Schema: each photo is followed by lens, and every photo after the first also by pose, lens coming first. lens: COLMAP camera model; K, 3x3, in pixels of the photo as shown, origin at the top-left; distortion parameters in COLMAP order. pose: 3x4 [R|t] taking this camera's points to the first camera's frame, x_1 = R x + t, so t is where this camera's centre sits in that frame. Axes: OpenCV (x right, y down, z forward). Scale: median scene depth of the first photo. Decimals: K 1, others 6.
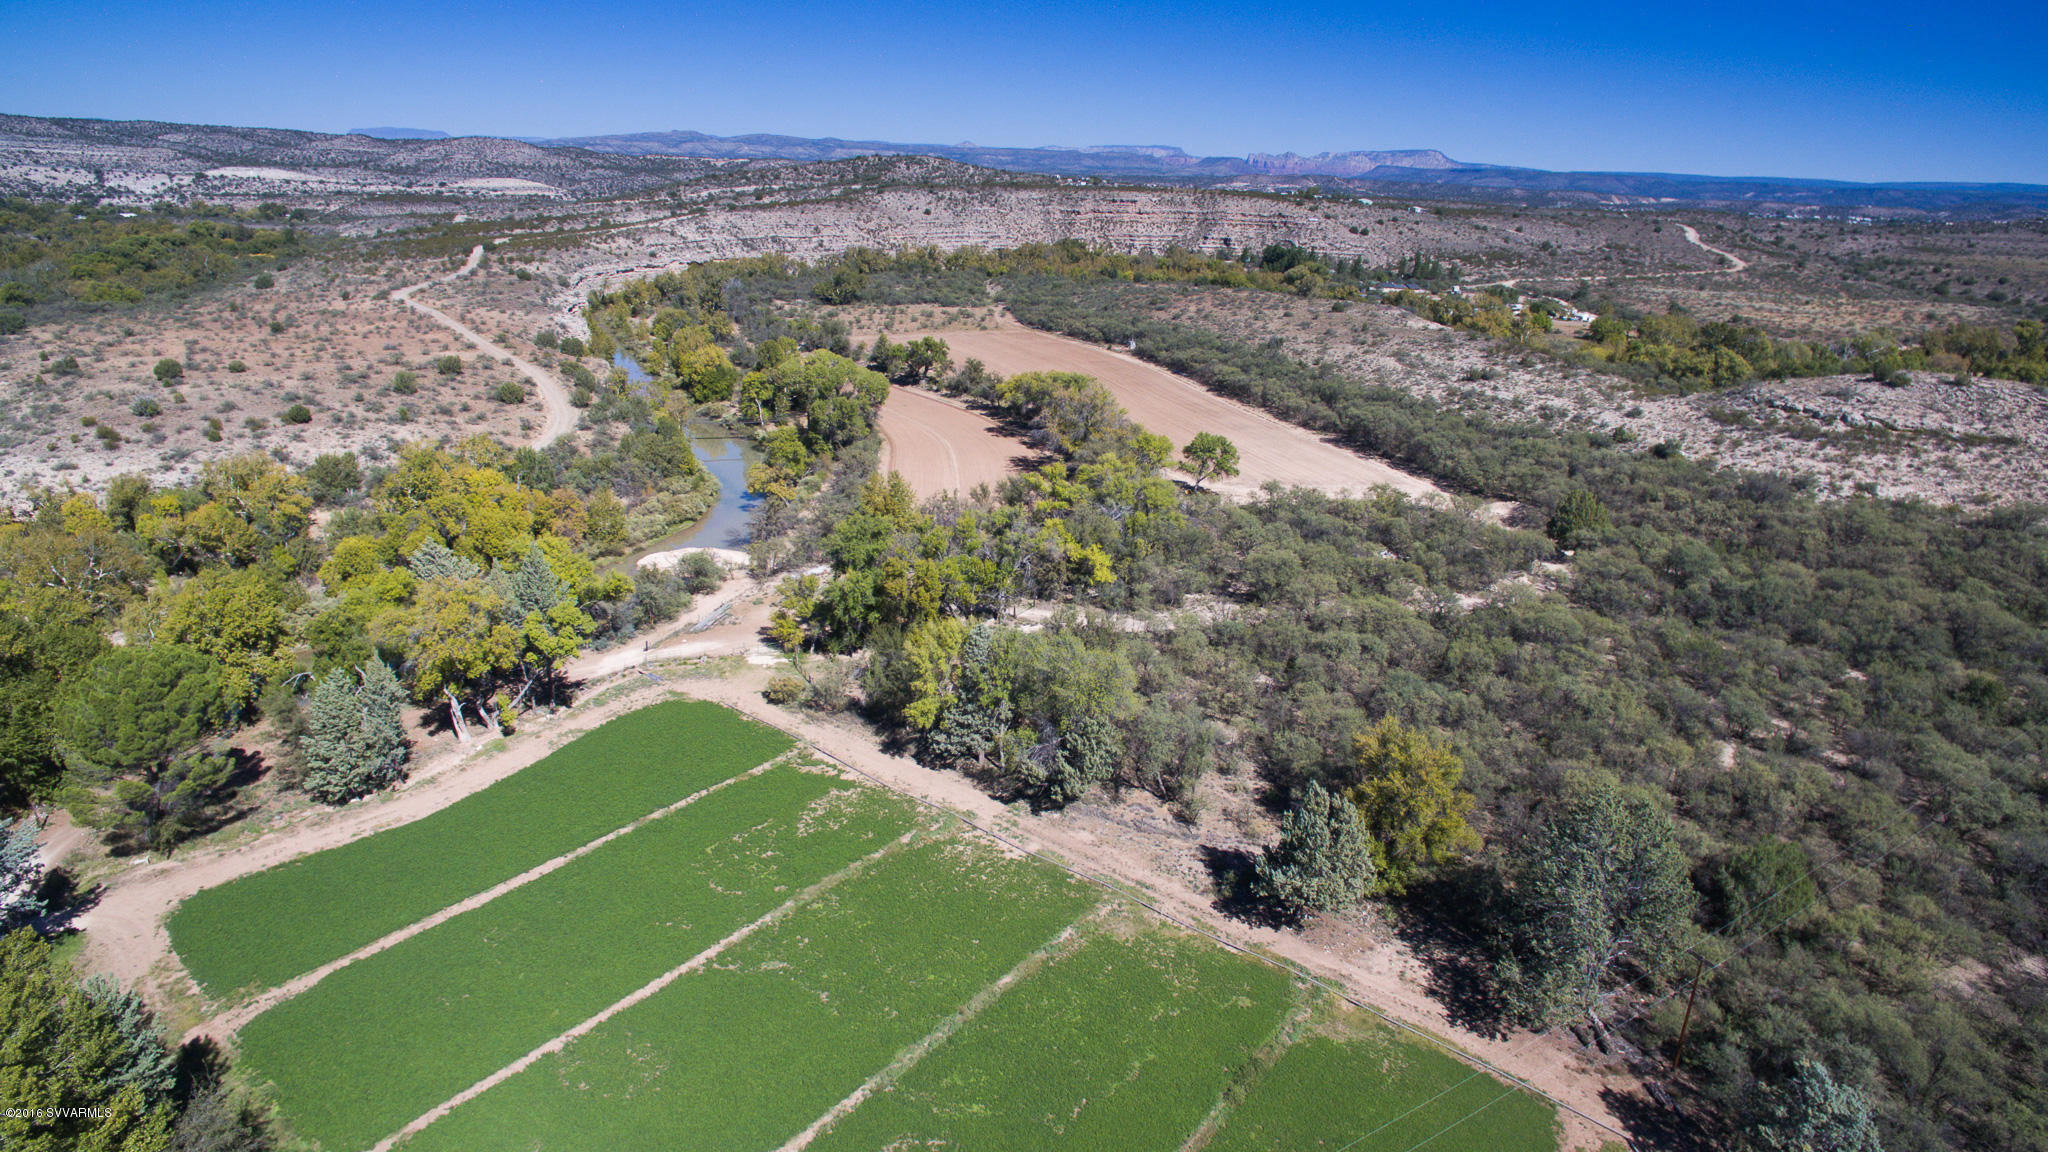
lens RADIAL K [[1174.4, 0, 1024.0], [0, 1174.4, 576.0], [0, 0, 1]] dist [-0.116094, 0.081282]
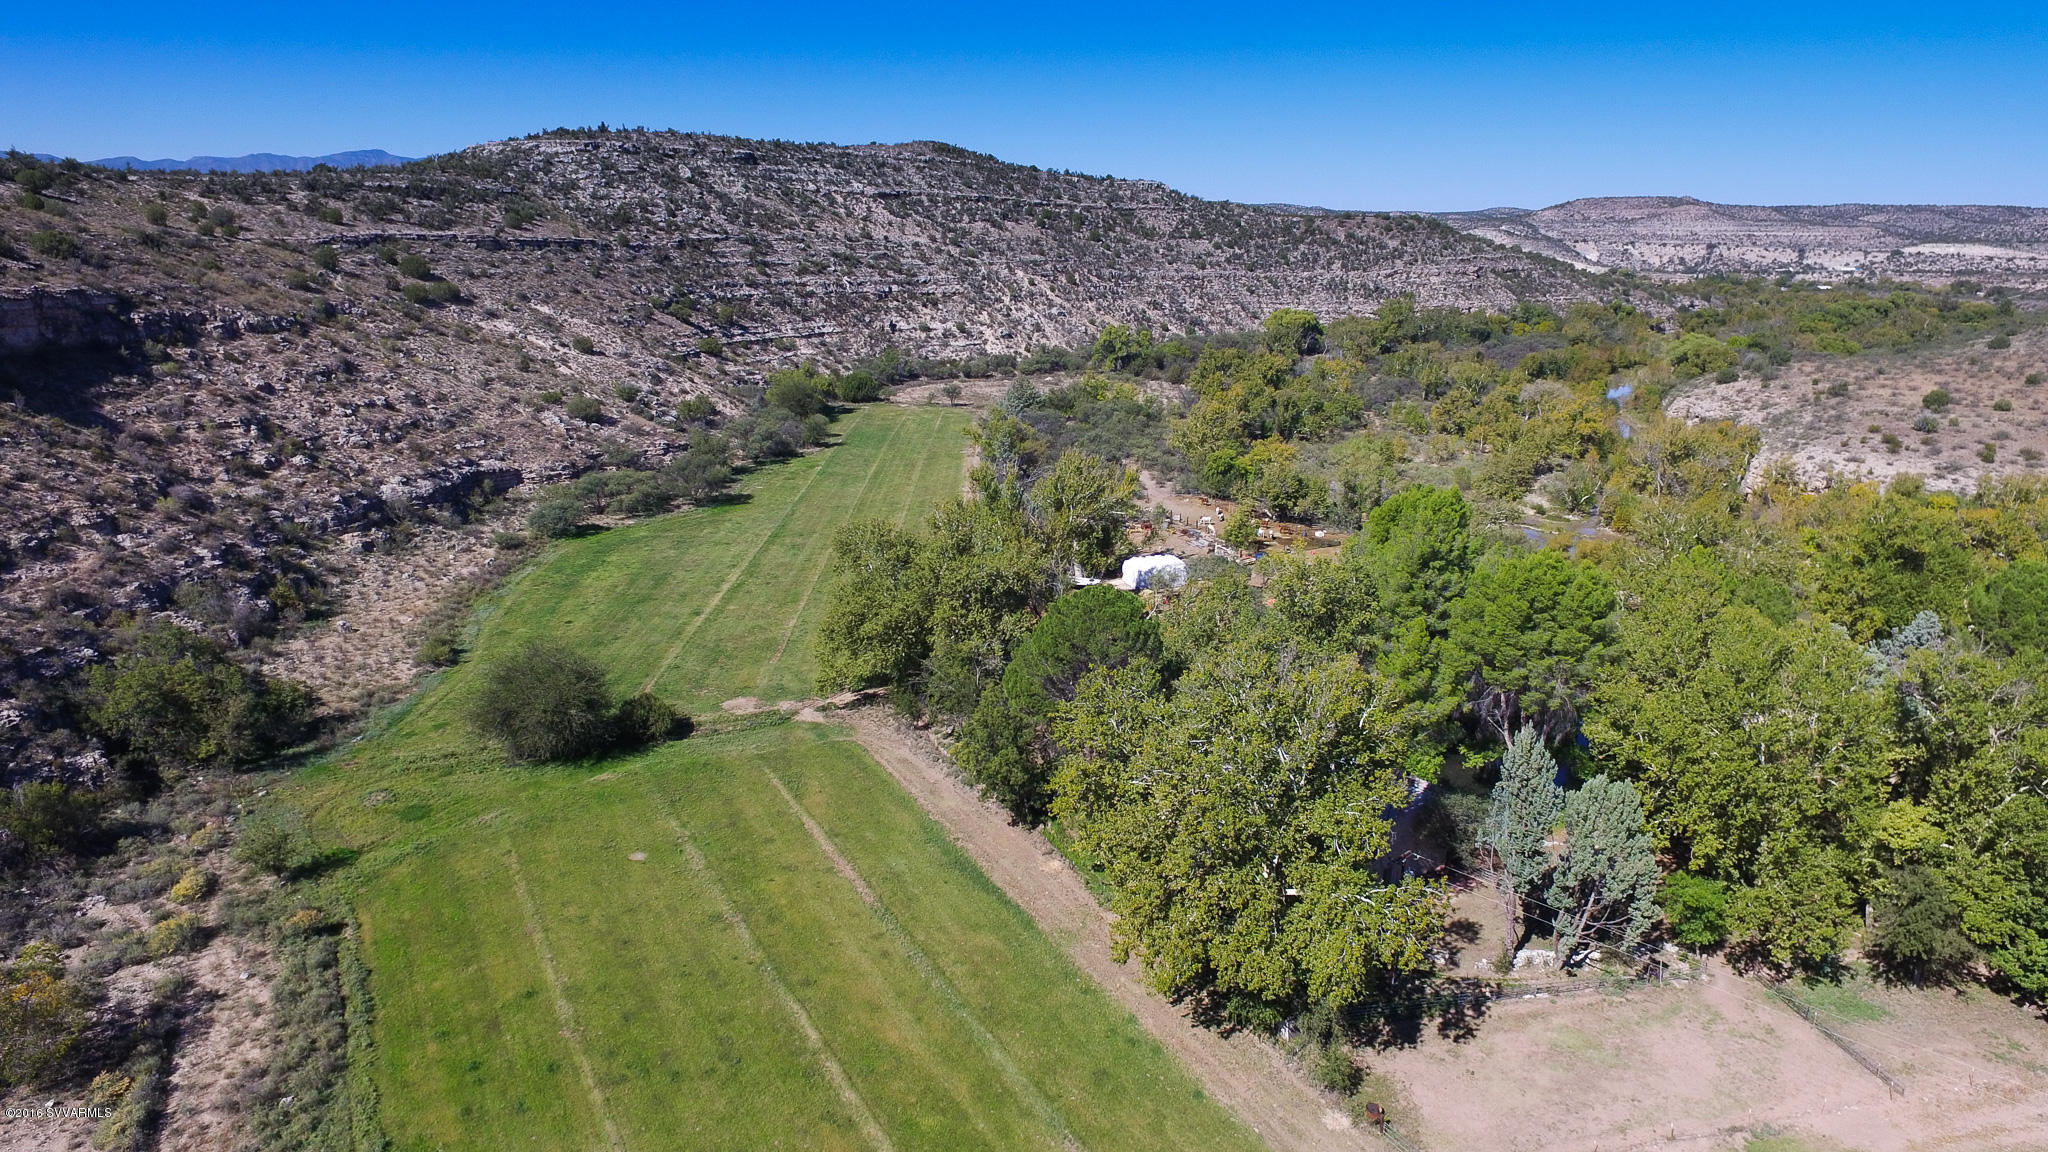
lens RADIAL K [[1184.1, 0, 1056.4], [0, 1184.1, 582.2], [0, 0, 1]] dist [-0.004815, 0.000917]
pose [[0.373300, 0.237055, -0.896913, -0.016677], [-0.303160, 0.944895, 0.123559, 0.074000], [0.876779, 0.225784, 0.424595, -0.133467]]
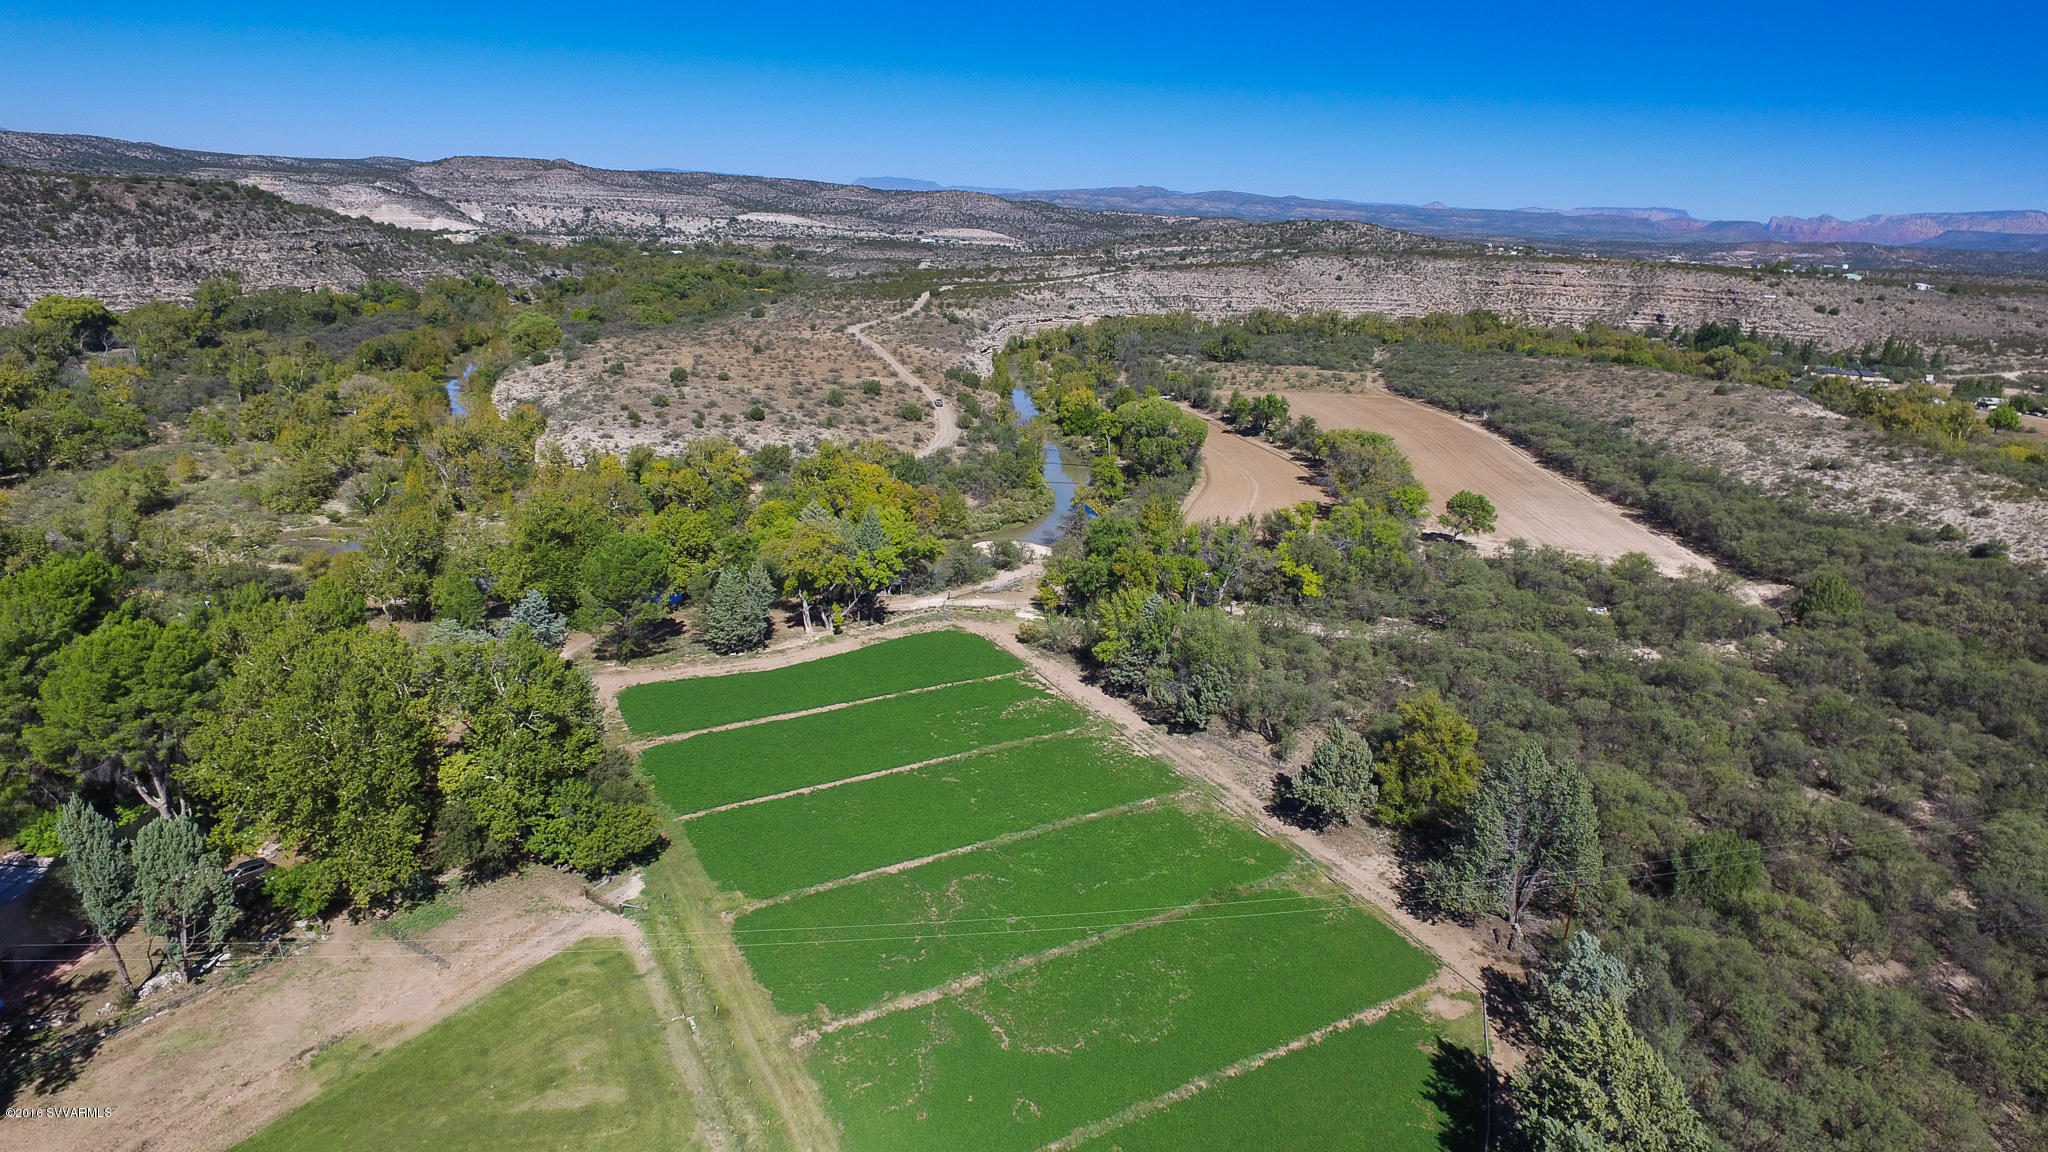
lens RADIAL K [[1179.3, 0, 1028.4], [0, 1179.3, 564.3], [0, 0, 1]] dist [-0.013295, 0.020523]
pose [[0.932350, 0.112009, -0.343770, 0.108138], [-0.132128, 0.990594, -0.035588, 0.027862], [0.336550, 0.078602, 0.938379, -0.125880]]
